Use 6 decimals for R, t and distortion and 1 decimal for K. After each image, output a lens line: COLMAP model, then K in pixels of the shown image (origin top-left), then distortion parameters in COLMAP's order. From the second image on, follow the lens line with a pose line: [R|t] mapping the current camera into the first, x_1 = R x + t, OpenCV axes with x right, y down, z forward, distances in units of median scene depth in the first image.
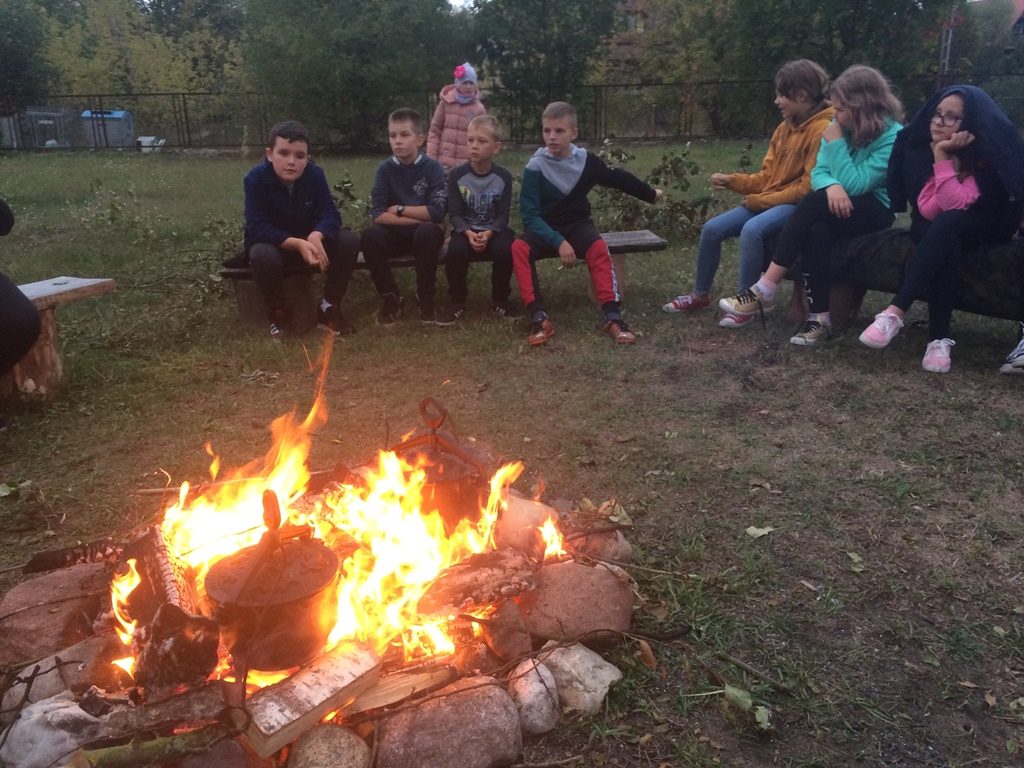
lens RADIAL K [[872.7, 0, 518.8], [0, 872.7, 388.4], [0, 0, 1]] dist [0.090686, -0.124048]
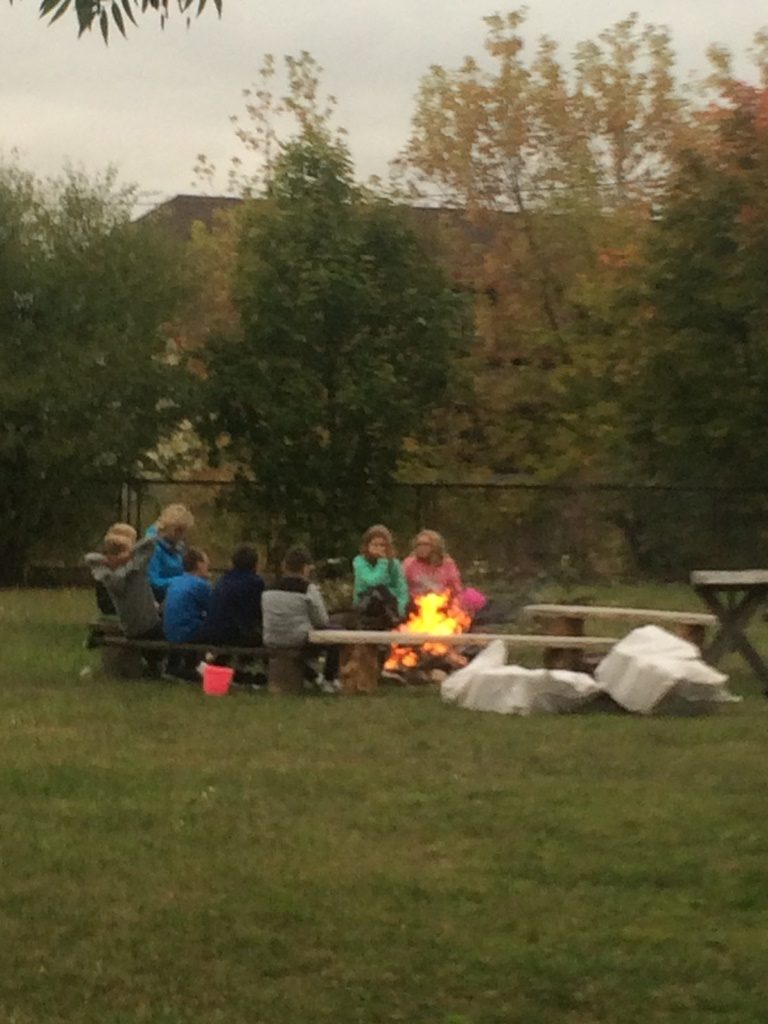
lens RADIAL K [[3102.8, 0, 384.0], [0, 3102.8, 512.0], [0, 0, 1]] dist [-0.005301, -0.044621]
pose [[0.994491, 0.033010, 0.099492, -0.133345], [-0.001438, 0.953330, -0.301926, 0.280279], [-0.104815, 0.300120, 0.948126, -0.897411]]
